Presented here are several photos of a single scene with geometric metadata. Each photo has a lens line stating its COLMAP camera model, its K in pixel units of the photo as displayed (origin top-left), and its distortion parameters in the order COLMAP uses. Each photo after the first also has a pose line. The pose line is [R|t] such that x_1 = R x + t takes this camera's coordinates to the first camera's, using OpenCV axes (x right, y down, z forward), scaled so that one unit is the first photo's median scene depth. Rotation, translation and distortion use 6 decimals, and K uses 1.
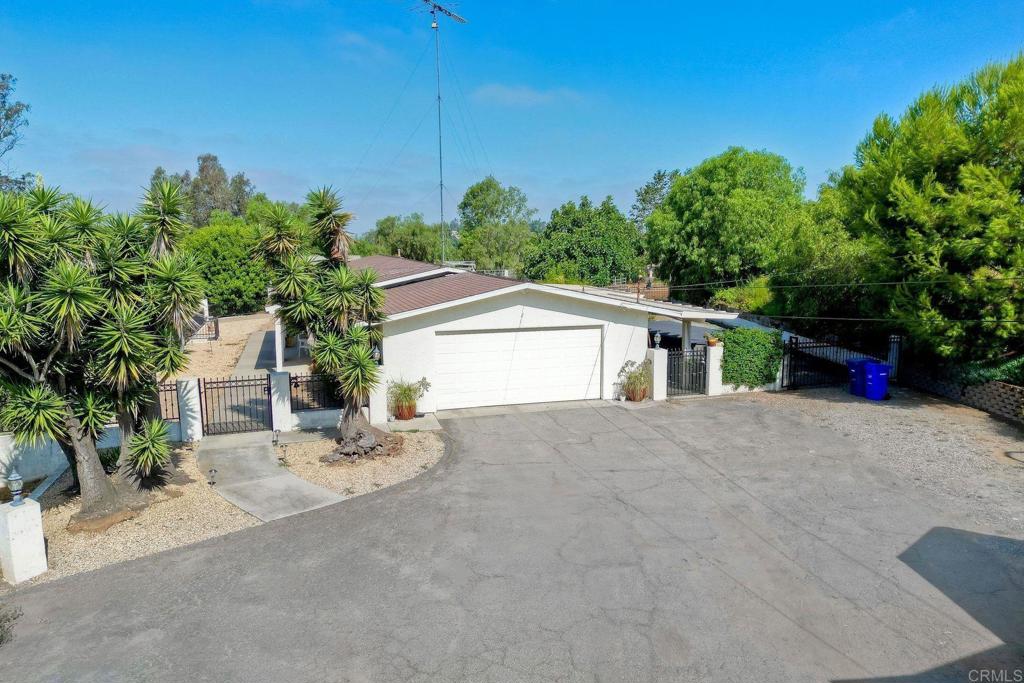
lens RADIAL K [[694.5, 0, 512.0], [0, 694.5, 341.5], [0, 0, 1]] dist [0.077027, -0.000546]
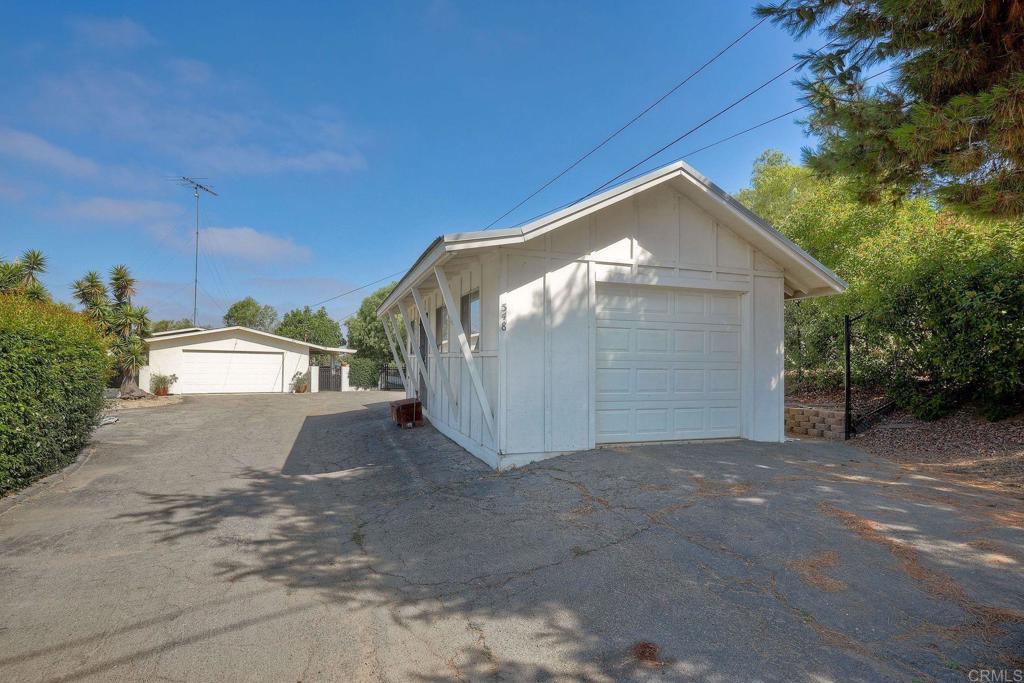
lens RADIAL K [[527.1, 0, 484.4], [0, 527.1, 348.5], [0, 0, 1]] dist [0.001683, 0.000428]
pose [[0.931057, 0.029761, 0.363658, 0.126529], [0.030350, 0.986897, -0.158471, 0.229603], [-0.363609, 0.158582, 0.917954, -0.580927]]
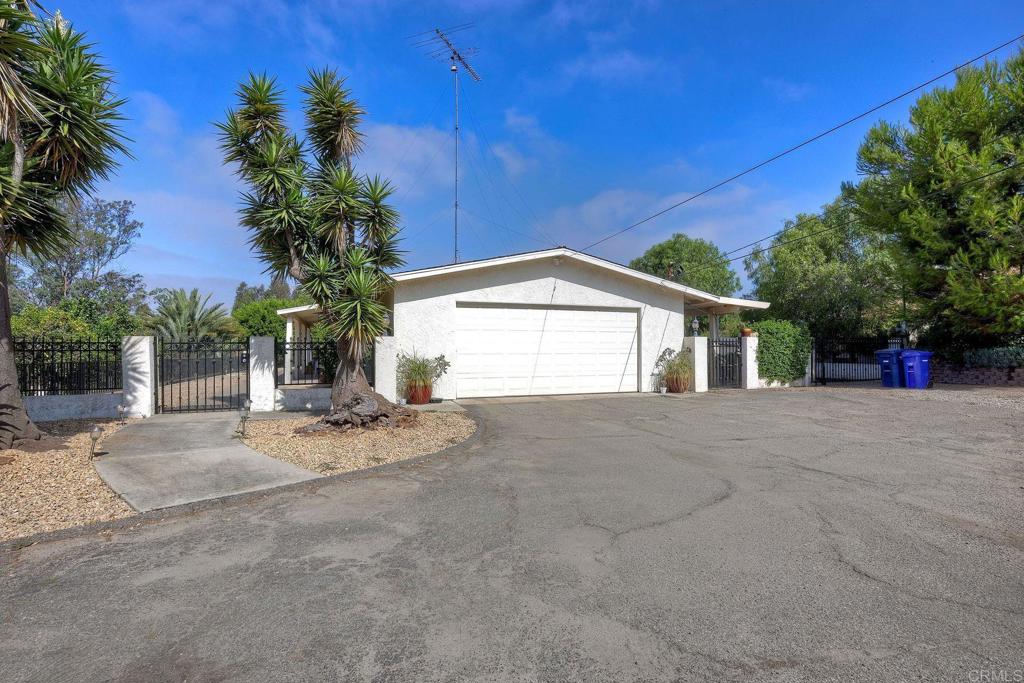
lens RADIAL K [[485.9, 0, 512.0], [0, 485.9, 341.5], [0, 0, 1]] dist [-0.081399, 0.047627]
pose [[0.998697, 0.003536, 0.050914, -0.072934], [0.004293, 0.988240, -0.152848, 0.124187], [-0.050856, 0.152867, 0.986937, 0.422307]]
